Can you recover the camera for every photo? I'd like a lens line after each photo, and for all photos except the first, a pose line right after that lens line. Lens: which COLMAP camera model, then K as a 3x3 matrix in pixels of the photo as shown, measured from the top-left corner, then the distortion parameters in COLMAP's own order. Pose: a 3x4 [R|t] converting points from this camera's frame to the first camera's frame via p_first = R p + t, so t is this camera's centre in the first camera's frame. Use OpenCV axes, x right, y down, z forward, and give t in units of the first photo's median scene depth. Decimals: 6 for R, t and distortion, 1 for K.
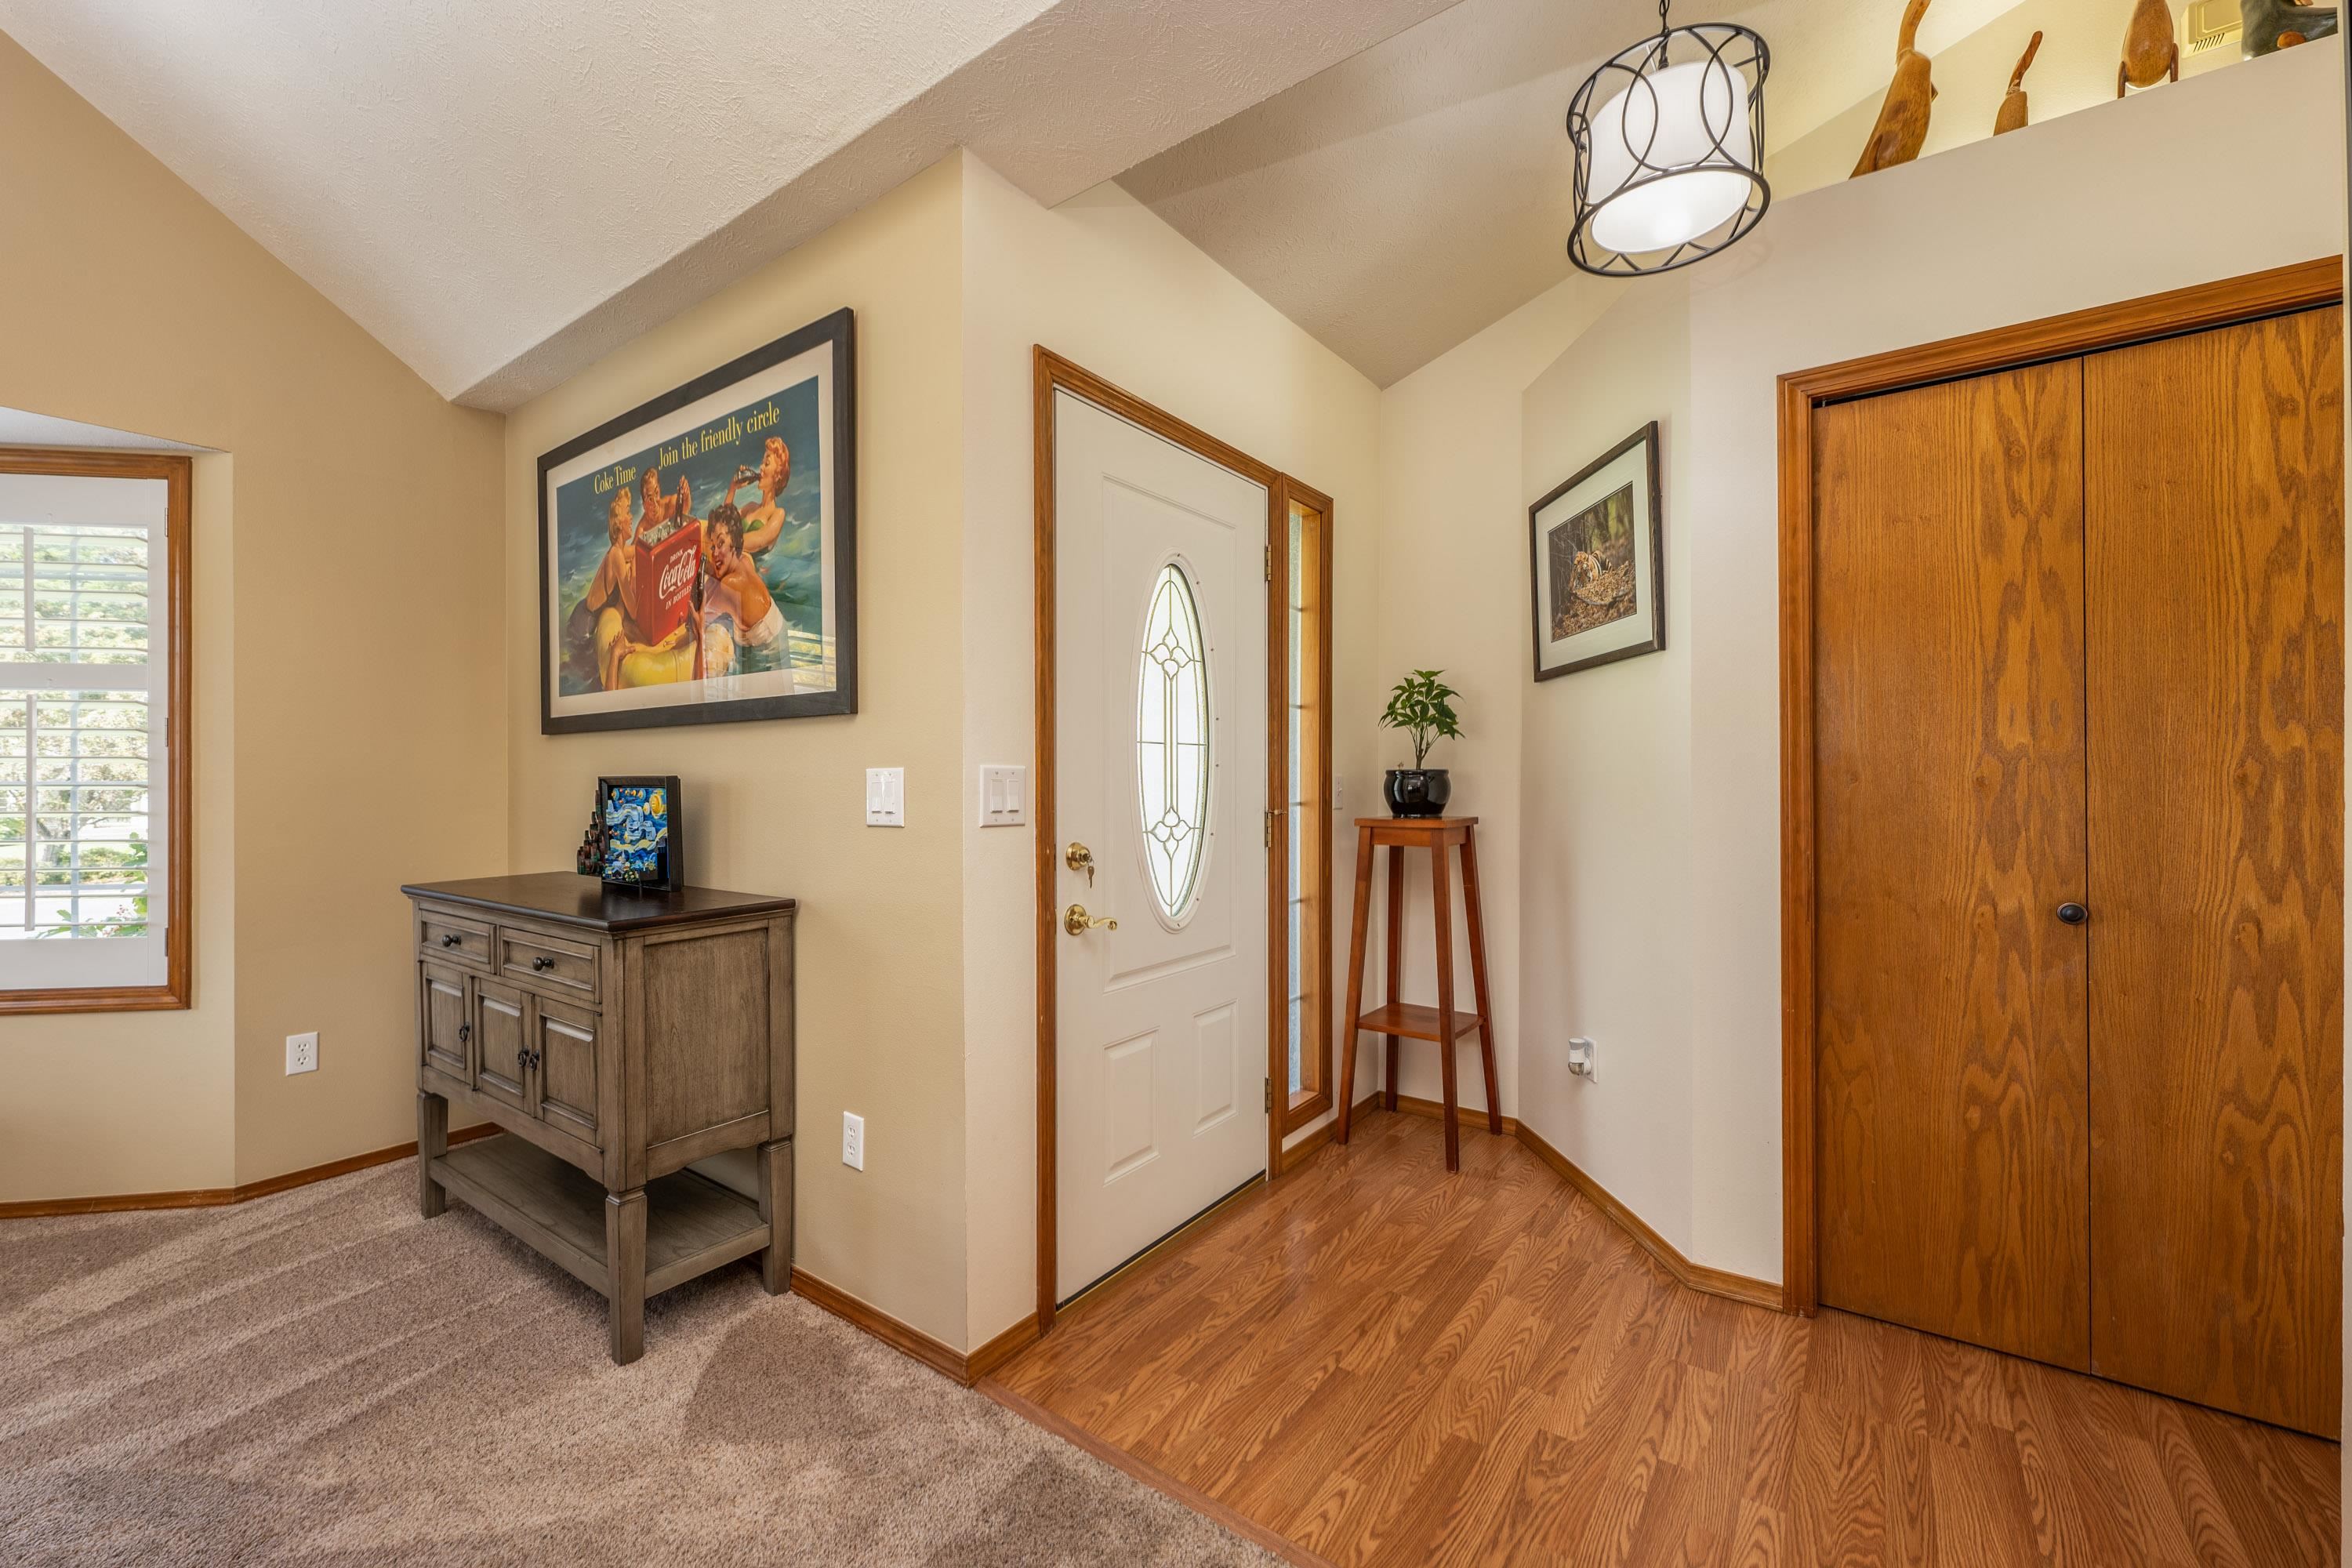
lens RADIAL K [[953.1, 0, 1170.3], [0, 953.1, 783.9], [0, 0, 1]] dist [0.003413, 0.000008]
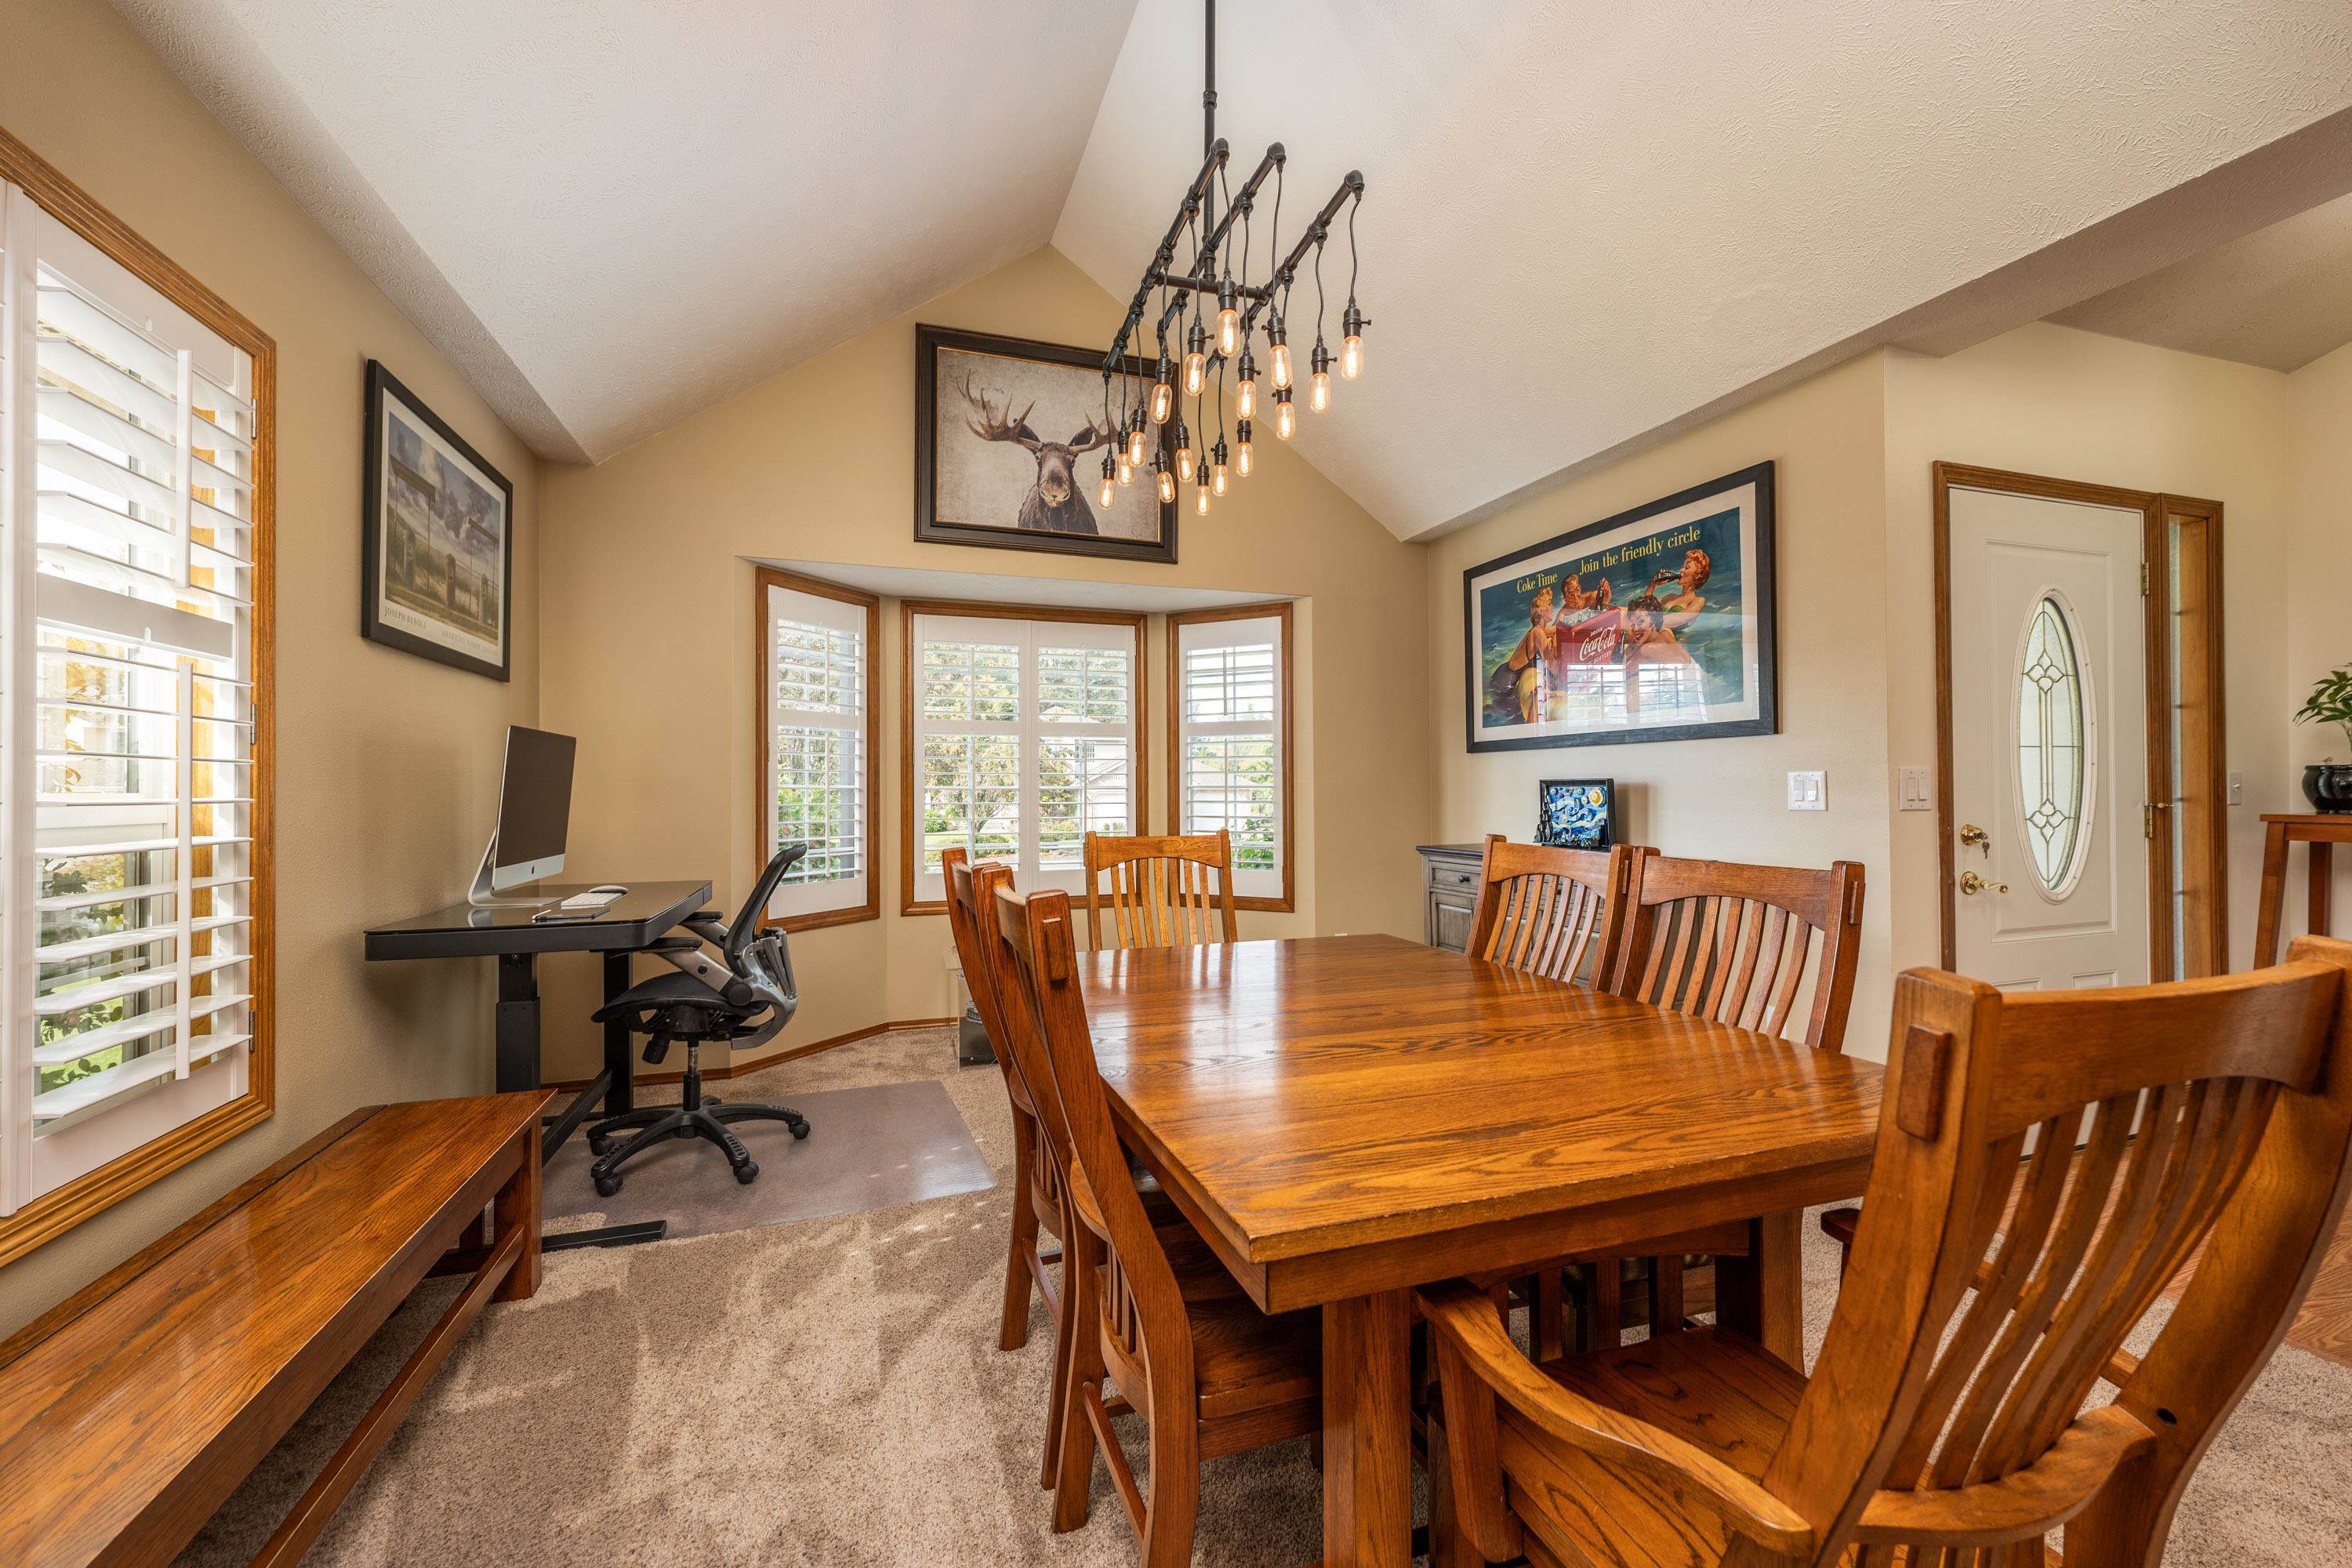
lens RADIAL K [[953.1, 0, 1170.9], [0, 953.1, 783.7], [0, 0, 1]] dist [0.003413, 0.000008]
pose [[0.818578, -0.007774, -0.574343, -0.208029], [0.004204, 0.999963, -0.007543, 0.008529], [0.574380, 0.003760, 0.818580, -0.613938]]
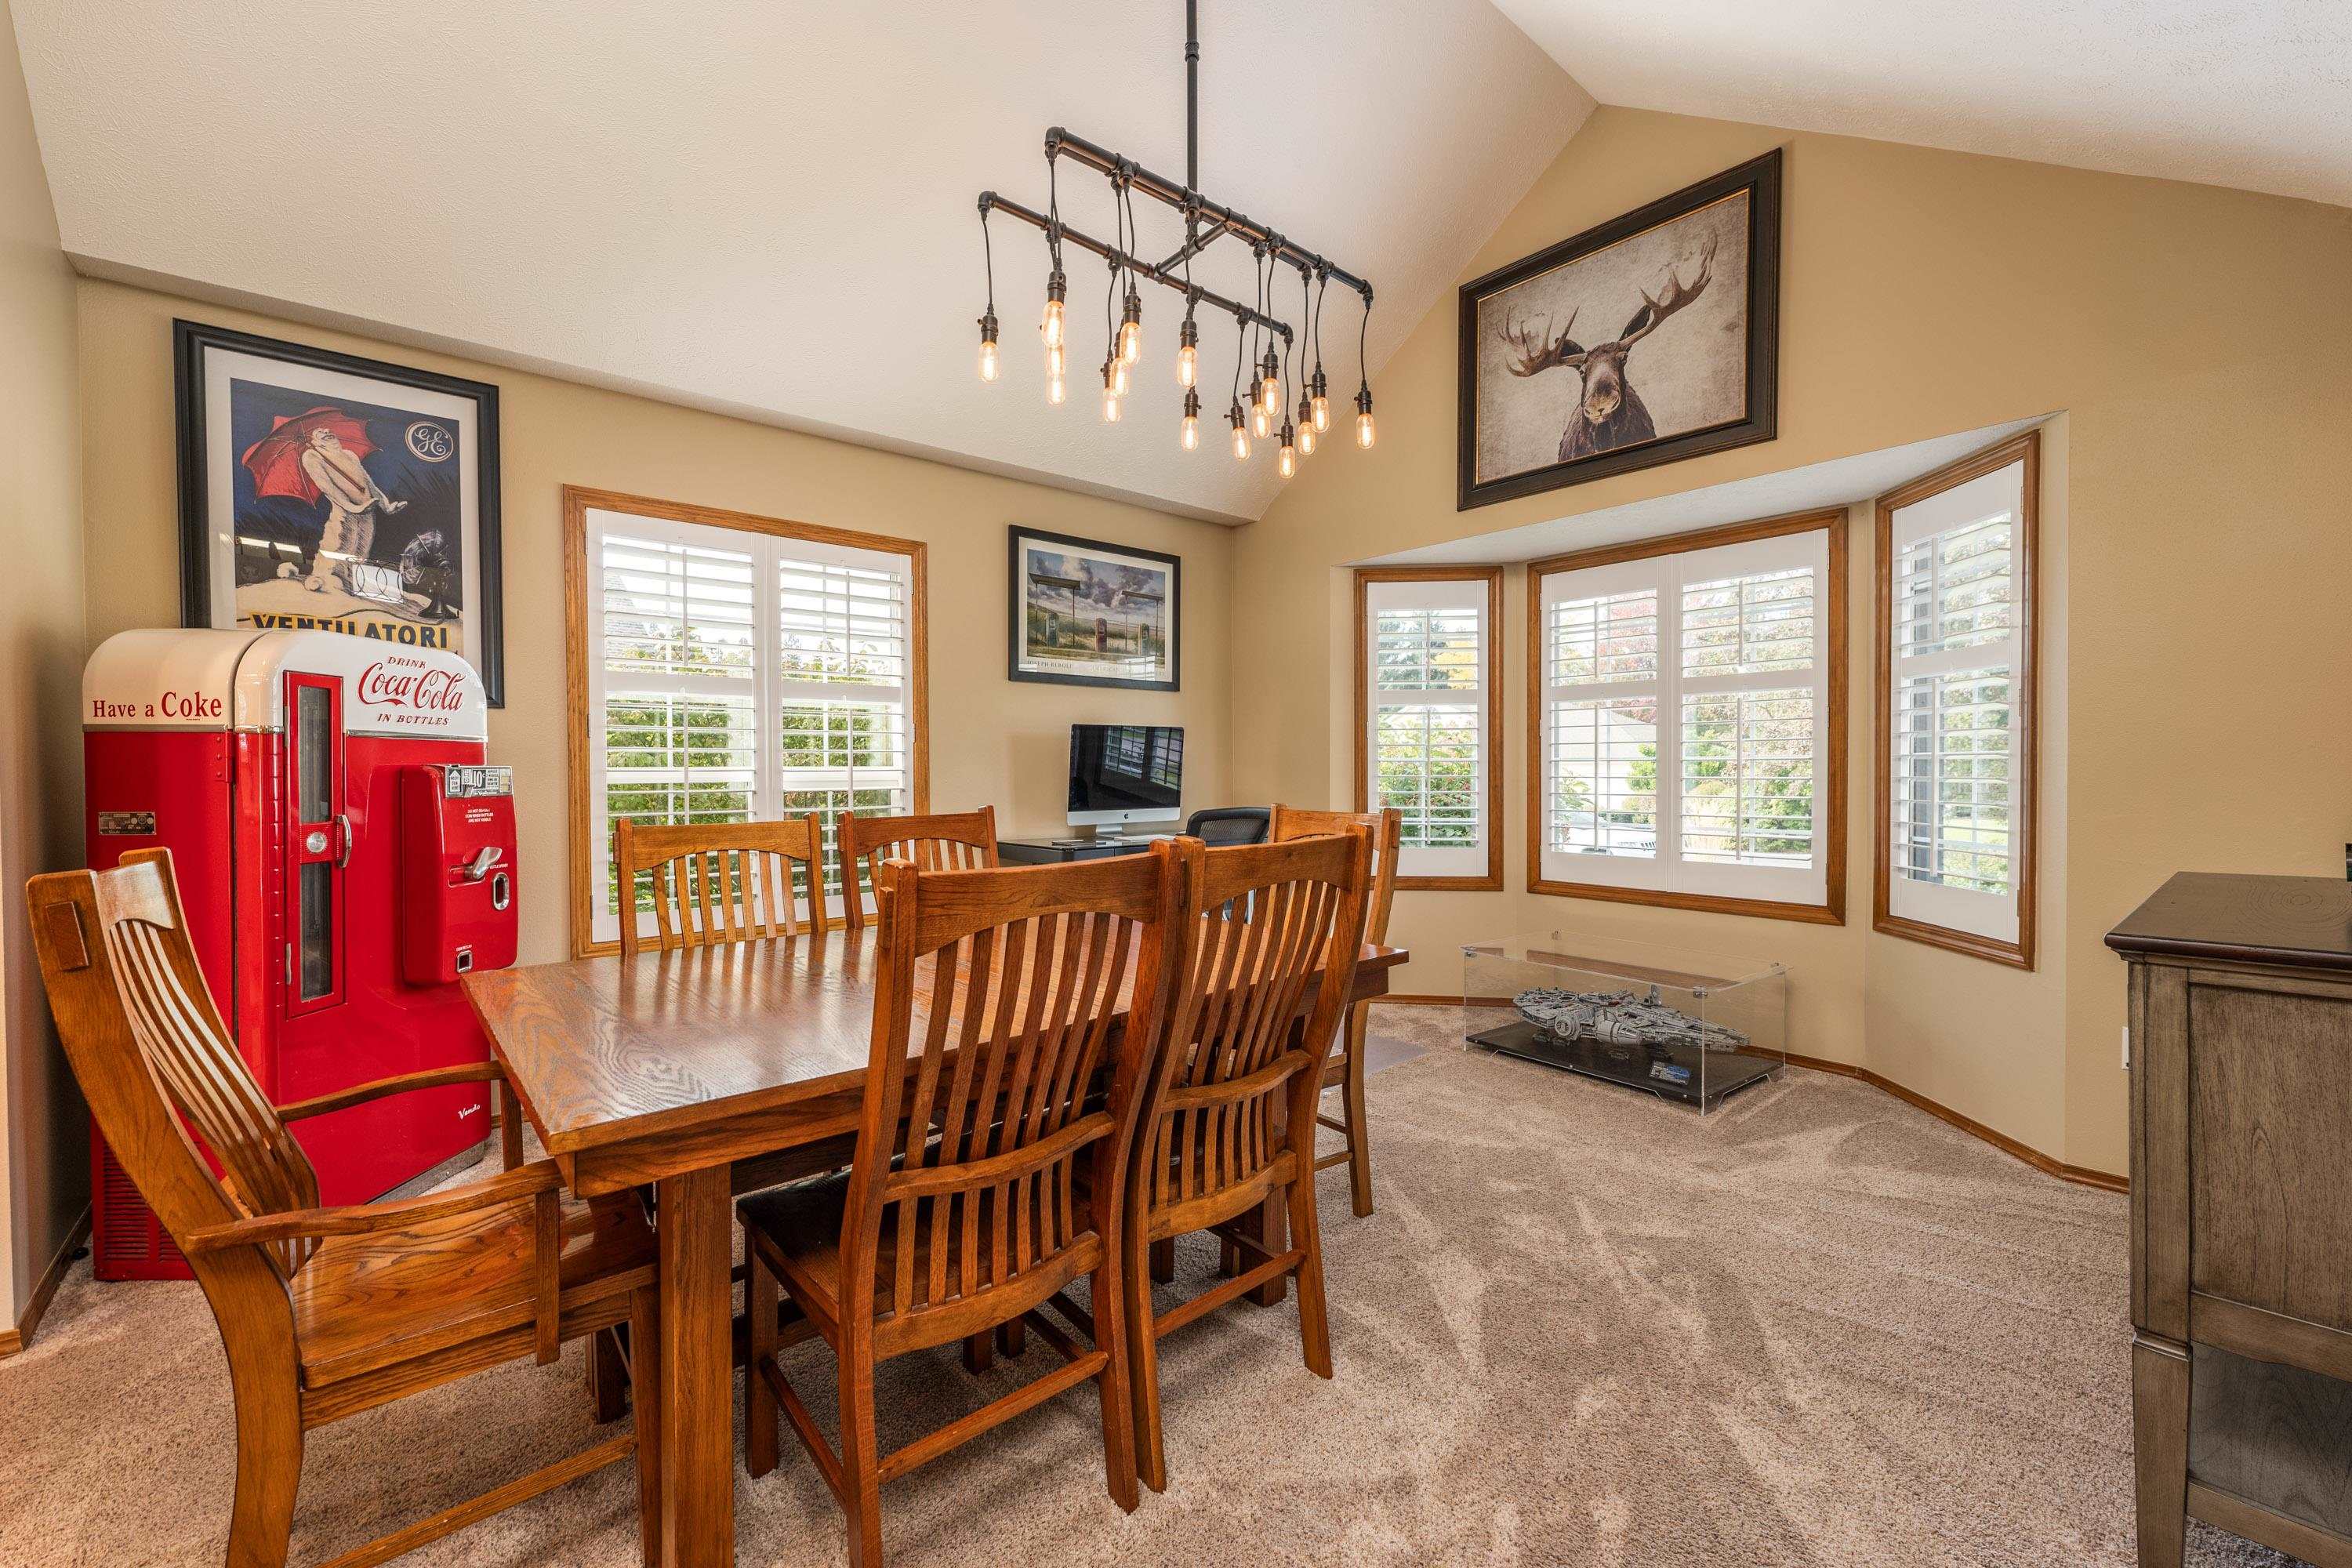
lens RADIAL K [[953.1, 0, 1166.5], [0, 953.1, 784.4], [0, 0, 1]] dist [0.003413, 0.000008]
pose [[-0.226534, 0.017532, -0.973845, 0.191651], [0.006669, 0.999842, 0.016449, 0.012320], [0.973980, -0.002769, -0.226615, 0.349609]]
